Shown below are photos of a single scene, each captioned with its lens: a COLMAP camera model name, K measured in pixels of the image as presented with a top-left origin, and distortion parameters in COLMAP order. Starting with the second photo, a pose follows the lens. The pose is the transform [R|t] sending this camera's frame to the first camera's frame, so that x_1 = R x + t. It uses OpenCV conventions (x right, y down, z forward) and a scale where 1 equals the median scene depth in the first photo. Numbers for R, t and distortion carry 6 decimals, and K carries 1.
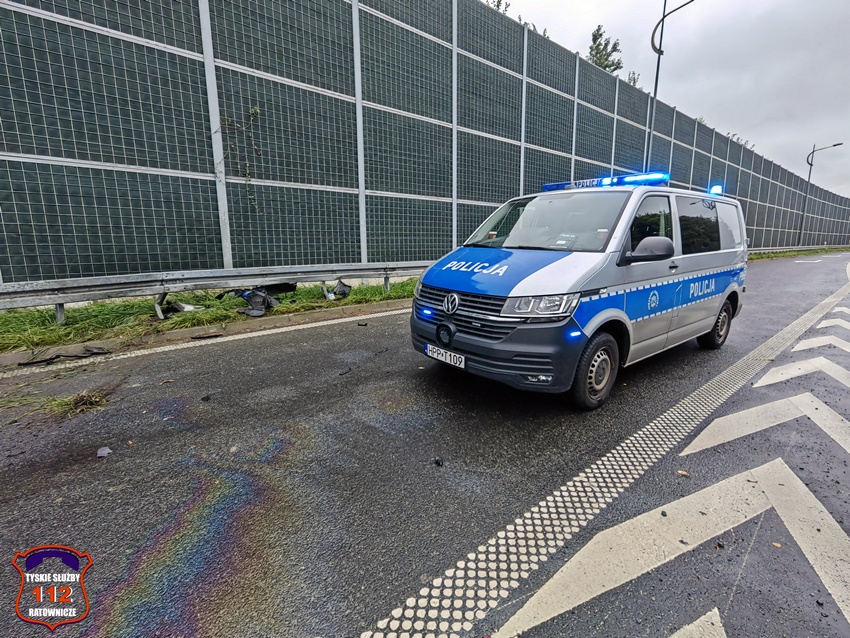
lens RADIAL K [[397.7, 0, 417.1], [0, 397.7, 312.9], [0, 0, 1]] dist [0.007802, 0.000090]
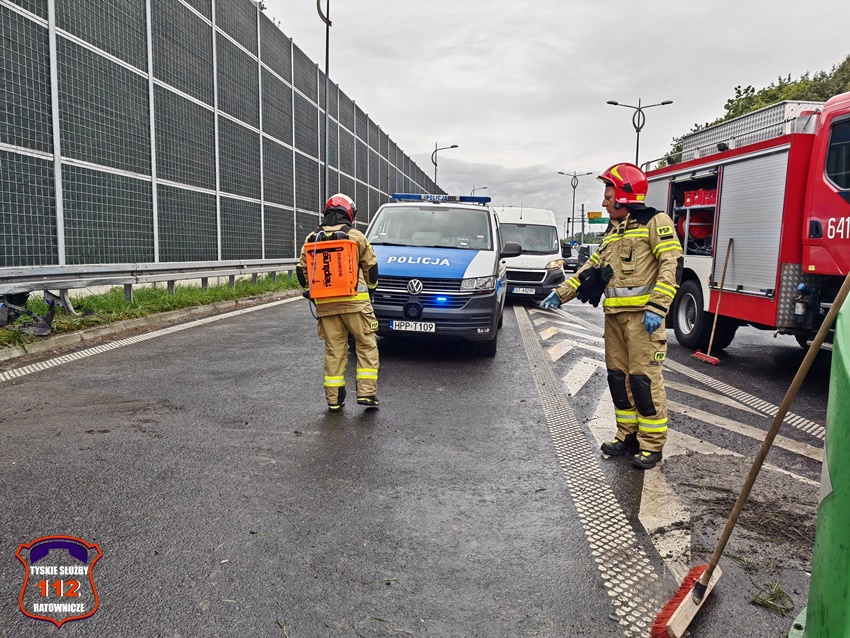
lens RADIAL K [[682.5, 0, 432.1], [0, 682.5, 314.4], [0, 0, 1]] dist [0.046478, -0.050720]
pose [[0.709471, -0.046414, 0.703204, -0.560372], [0.095975, 0.994896, -0.031163, 0.054589], [-0.698168, 0.089599, 0.710305, -0.249096]]
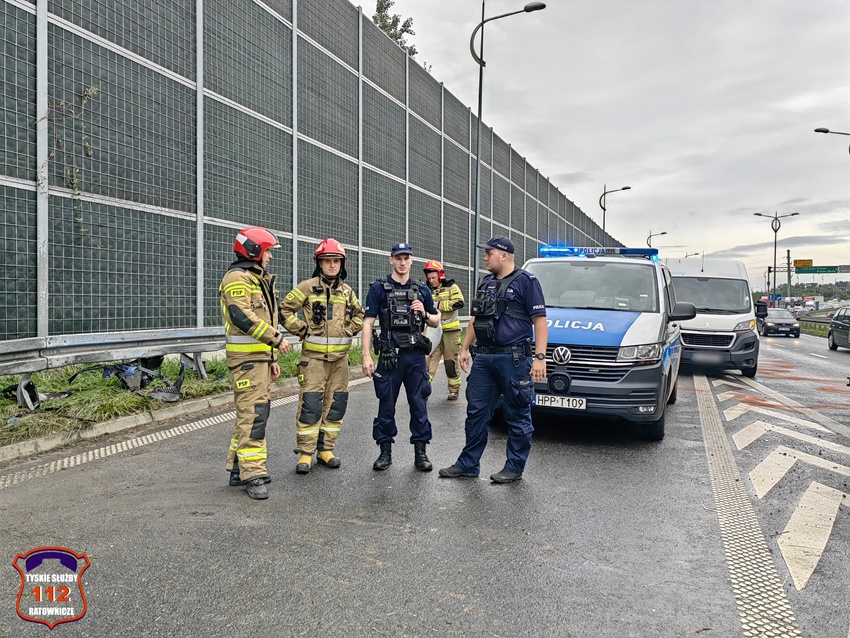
lens RADIAL K [[763.7, 0, 429.7], [0, 763.7, 312.4], [0, 0, 1]] dist [0.059251, -0.076048]
pose [[0.846863, 0.013166, 0.531648, -0.529652], [0.068461, 0.988677, -0.133534, 0.045744], [-0.527386, 0.149482, 0.836373, -0.248428]]
